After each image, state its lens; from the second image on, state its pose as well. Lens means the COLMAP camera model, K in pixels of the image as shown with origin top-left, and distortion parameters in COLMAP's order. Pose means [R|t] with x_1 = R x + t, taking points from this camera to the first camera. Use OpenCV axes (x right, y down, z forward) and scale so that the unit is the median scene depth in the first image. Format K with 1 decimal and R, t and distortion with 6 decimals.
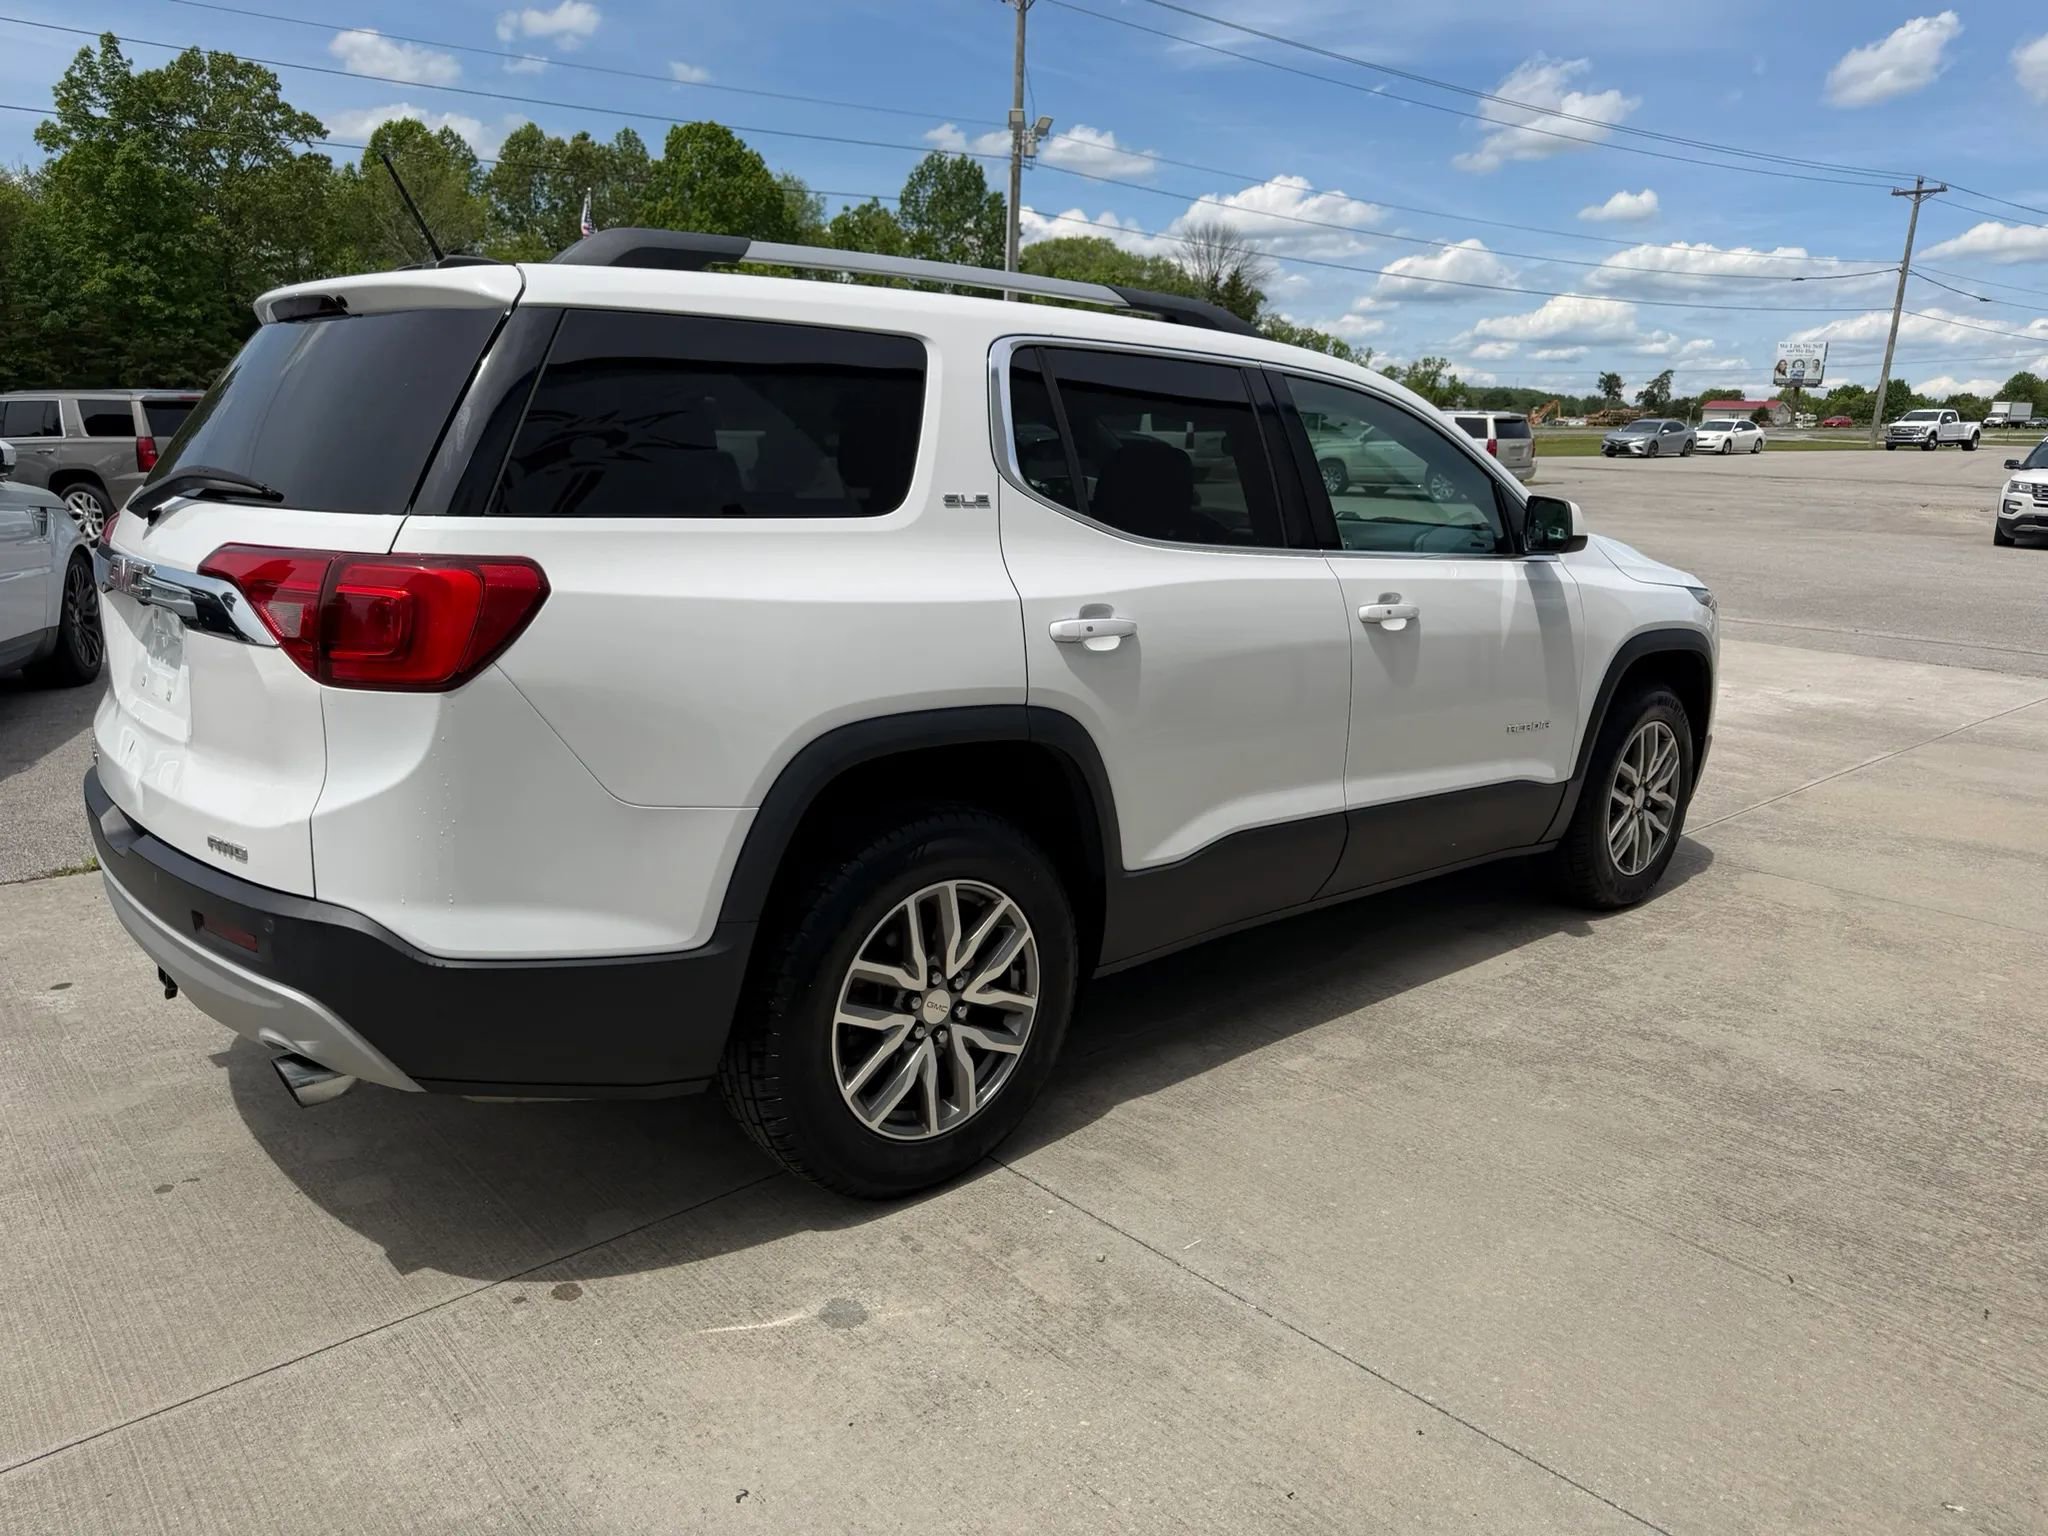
lens RADIAL K [[1451.2, 0, 1034.3], [0, 1451.2, 754.0], [0, 0, 1]] dist [0.020471, -0.024439]
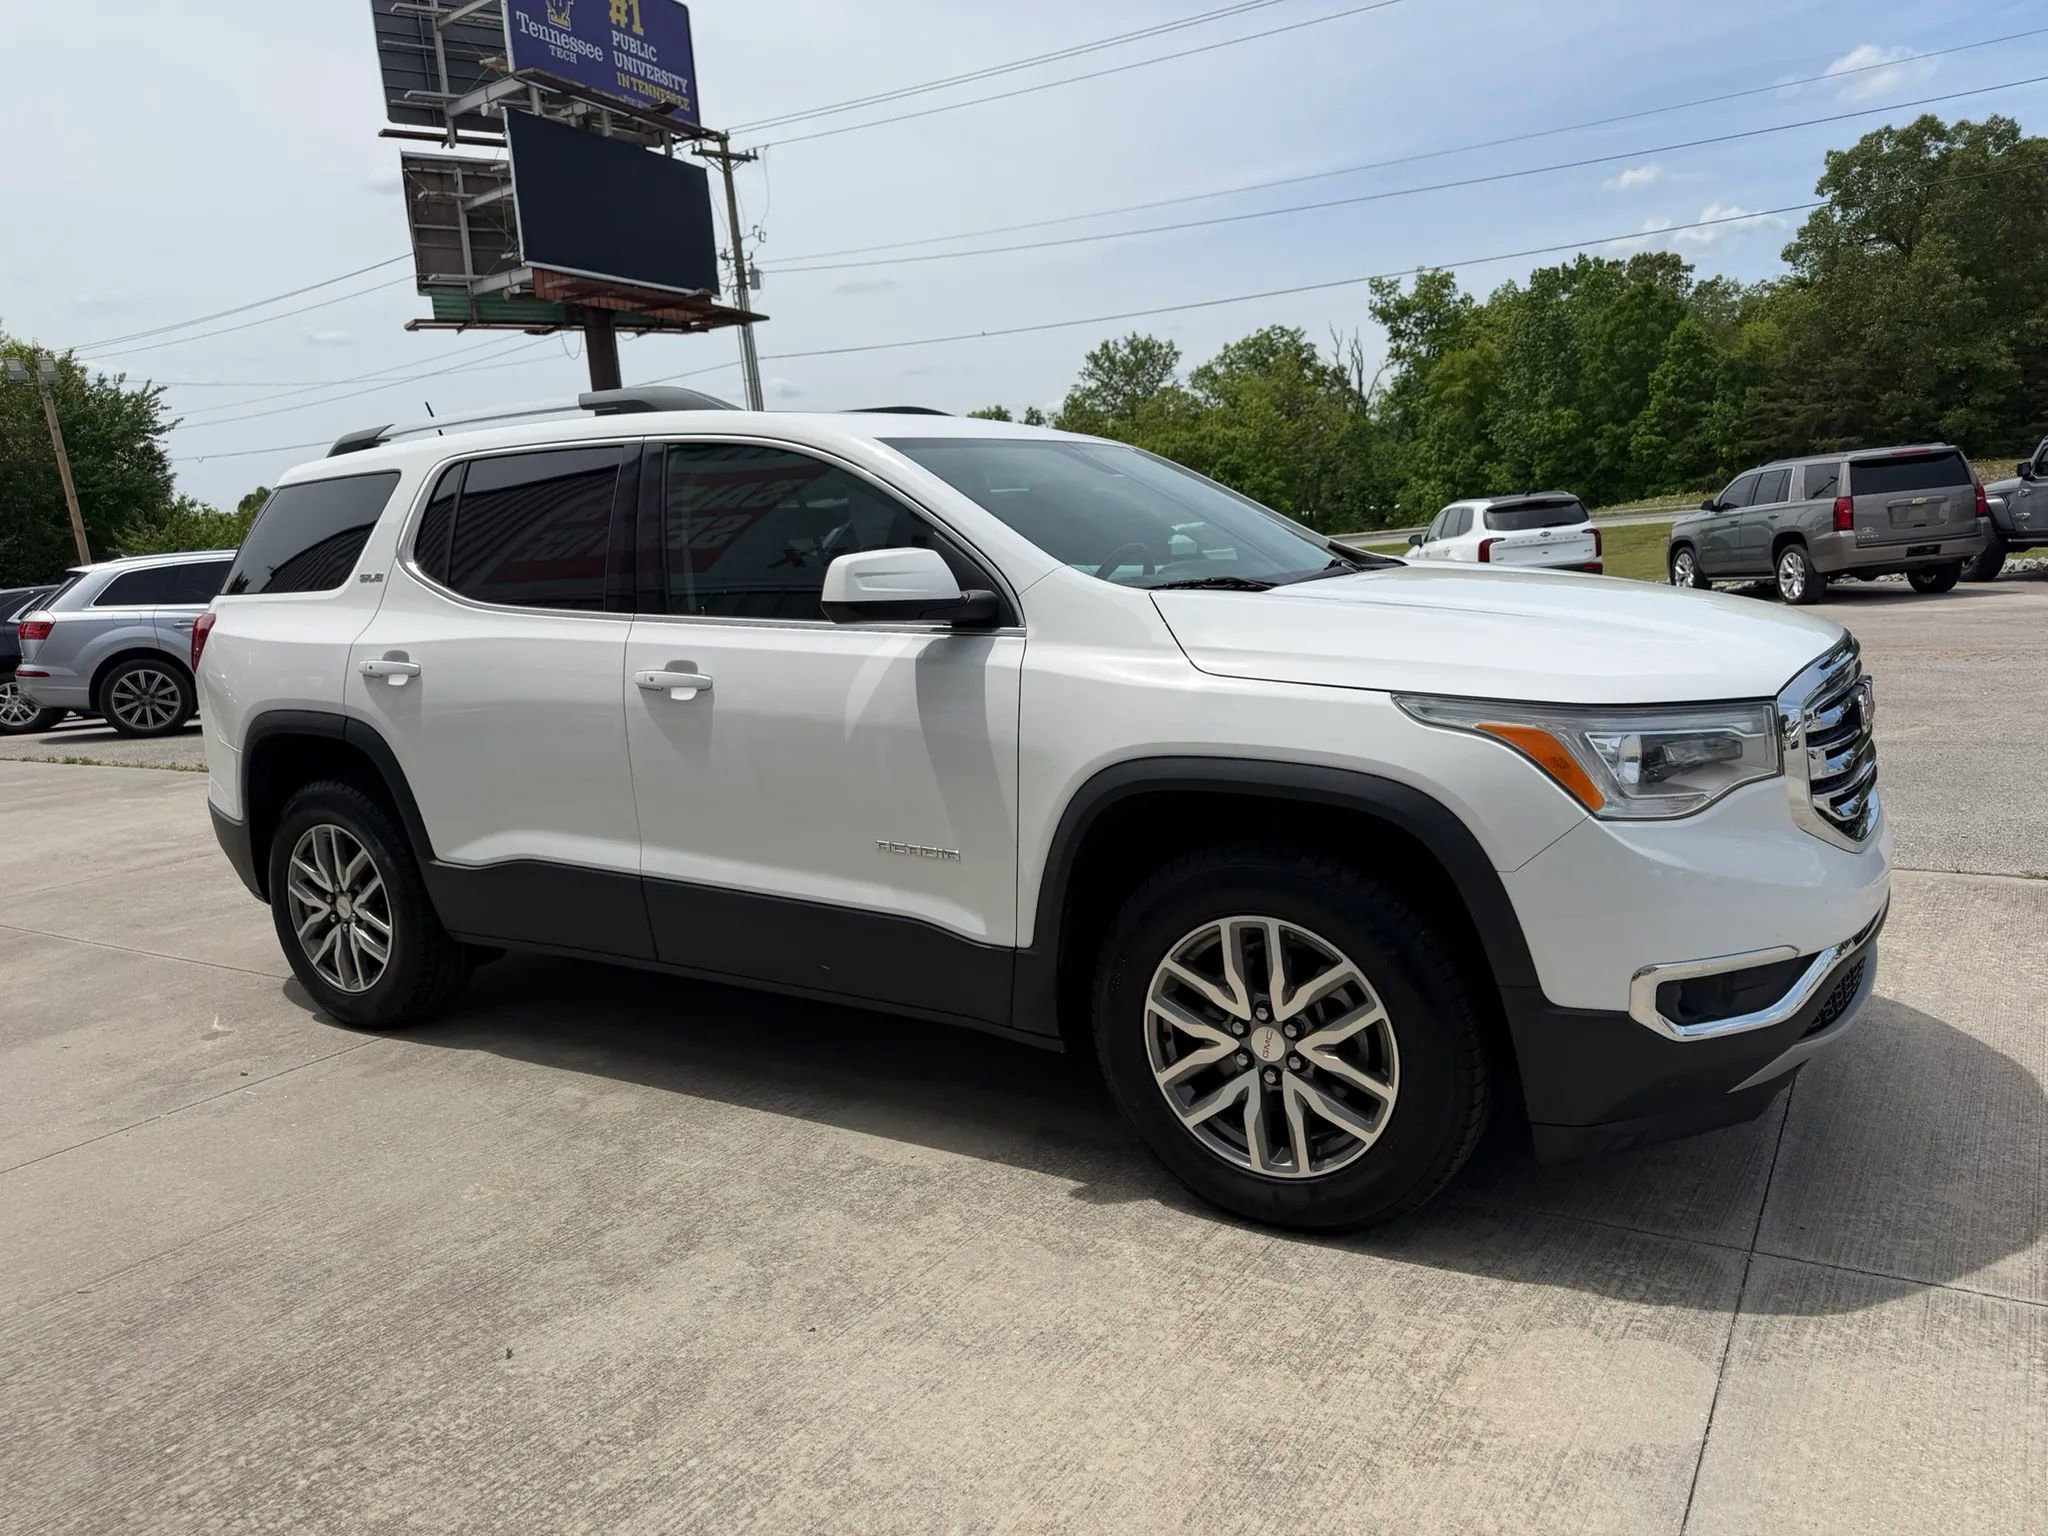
lens RADIAL K [[1451.2, 0, 1014.7], [0, 1451.2, 777.0], [0, 0, 1]] dist [0.020471, -0.024439]
pose [[0.252723, 0.114869, -0.960696, 1.155497], [-0.135398, 0.987356, 0.082439, -0.135631], [0.958018, 0.109242, 0.265080, 0.913277]]
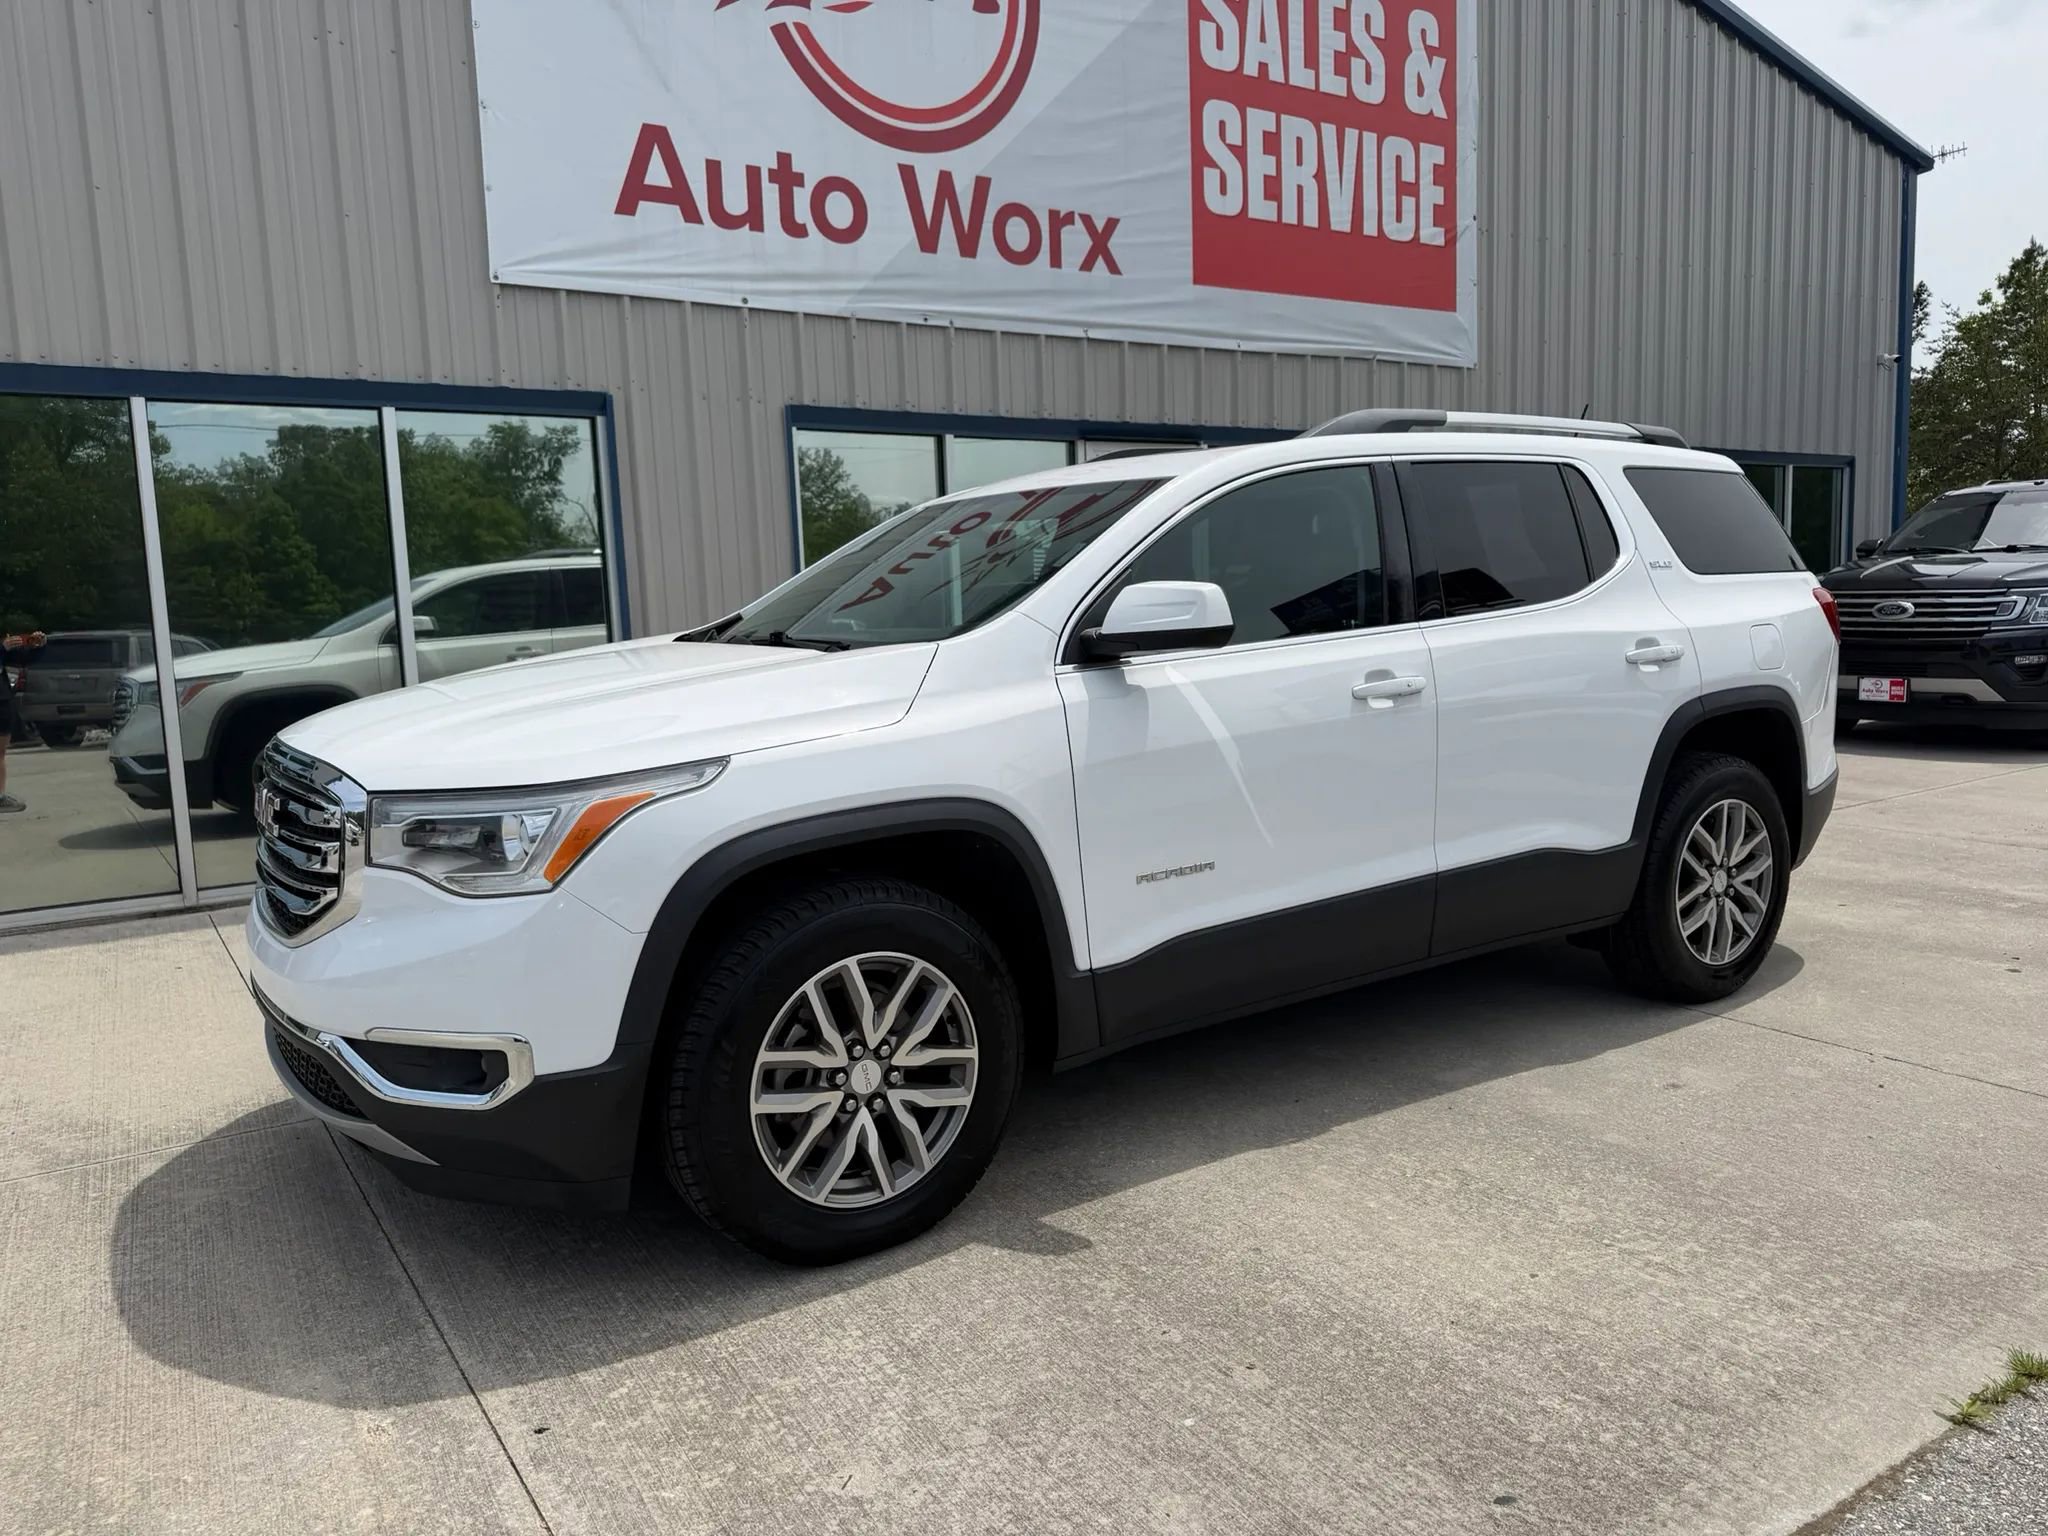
lens RADIAL K [[1451.2, 0, 1021.9], [0, 1451.2, 778.2], [0, 0, 1]] dist [0.020471, -0.024439]
pose [[-0.986562, -0.024390, 0.161554, -0.016003], [0.031990, 0.940822, 0.337387, -0.445763], [-0.160223, 0.338021, -0.927400, 2.218379]]
